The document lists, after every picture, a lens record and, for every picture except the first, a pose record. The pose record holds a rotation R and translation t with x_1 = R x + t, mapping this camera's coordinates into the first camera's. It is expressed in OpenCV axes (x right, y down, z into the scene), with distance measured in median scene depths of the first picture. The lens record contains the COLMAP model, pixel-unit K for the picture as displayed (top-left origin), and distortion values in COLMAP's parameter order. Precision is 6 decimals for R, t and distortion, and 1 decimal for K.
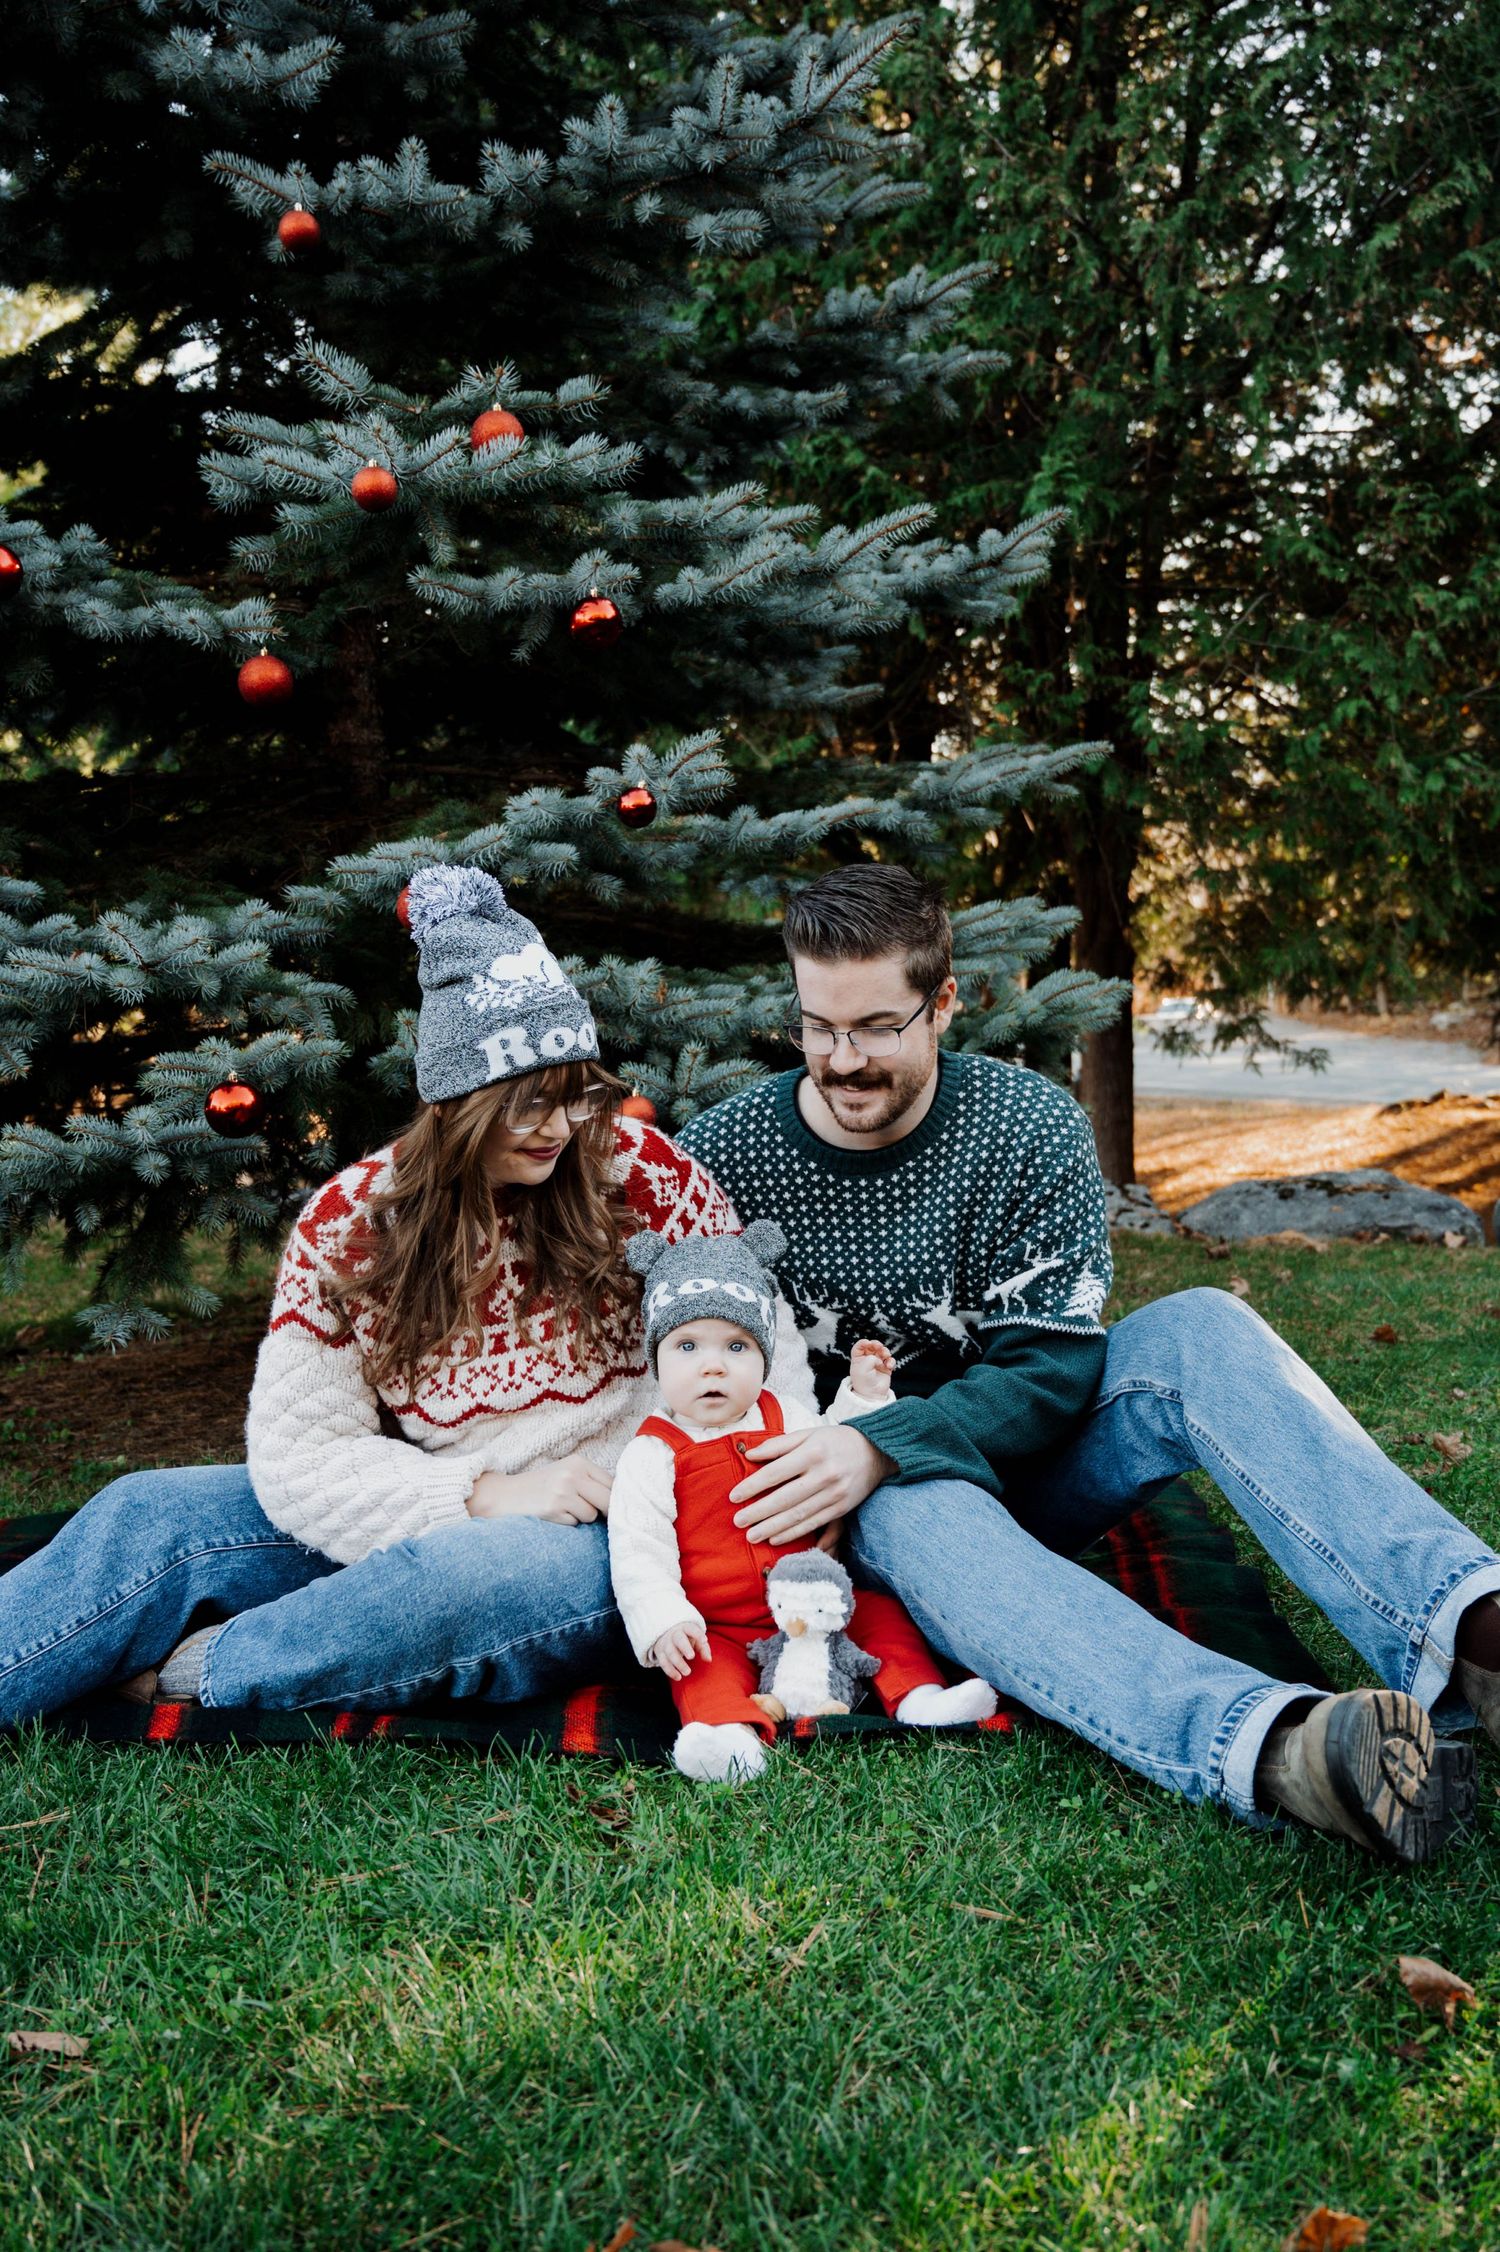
lens RADIAL K [[1738.6, 0, 741.1], [0, 1738.6, 1130.3], [0, 0, 1]] dist [-0.008115, -0.006545]
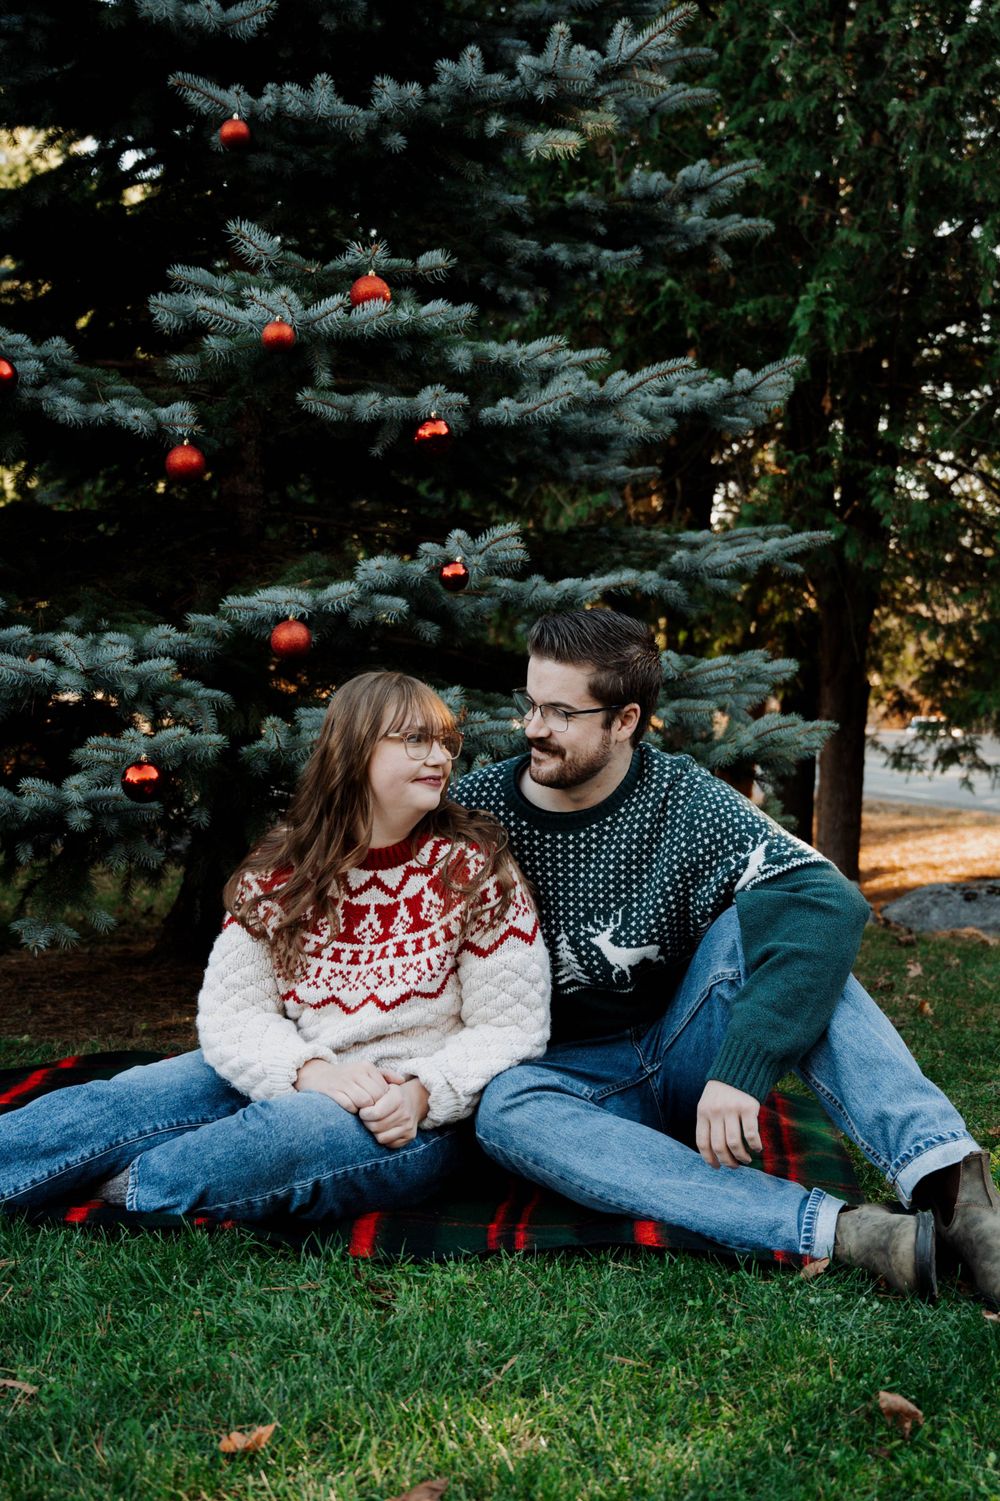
lens RADIAL K [[1510.5, 0, 505.6], [0, 1510.5, 757.8], [0, 0, 1]] dist [-0.012658, 0.000000]
pose [[0.997422, 0.068859, -0.020191, 0.012544], [-0.069471, 0.997091, -0.031345, -0.011774], [0.017974, 0.032667, 0.999305, -0.155476]]
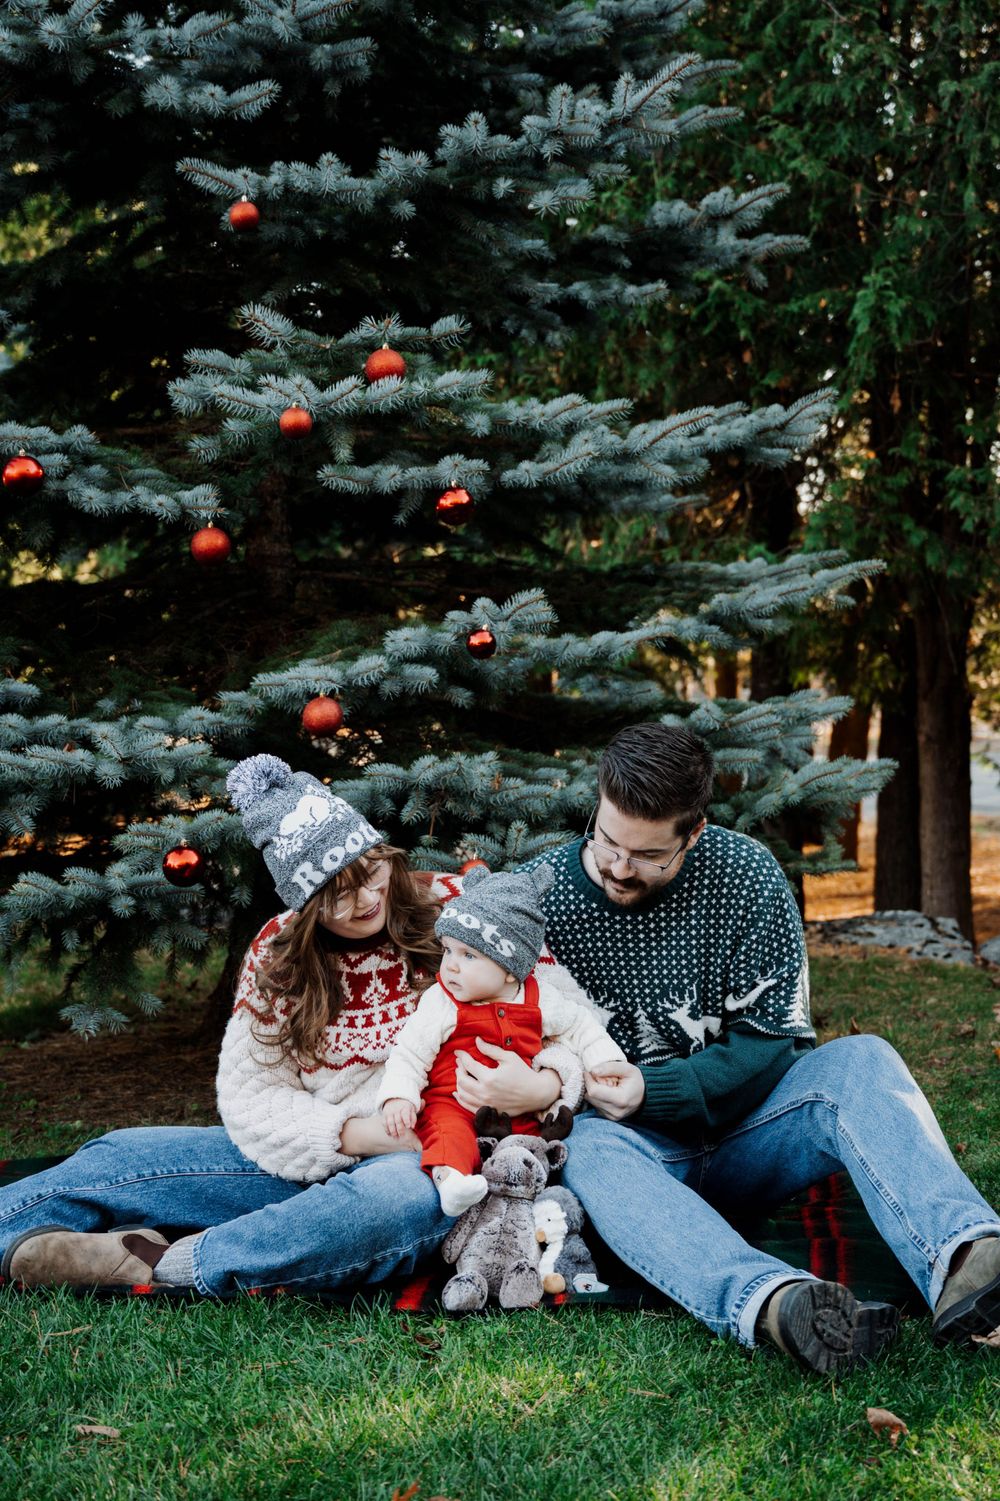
lens RADIAL K [[1705.4, 0, 512.4], [0, 1705.4, 766.4], [0, 0, 1]] dist [-0.015496, 0.000000]
pose [[0.997872, 0.019776, -0.062133, 0.046837], [-0.022504, 0.998799, -0.043518, -0.033721], [0.061197, 0.044823, 0.997119, -0.303208]]
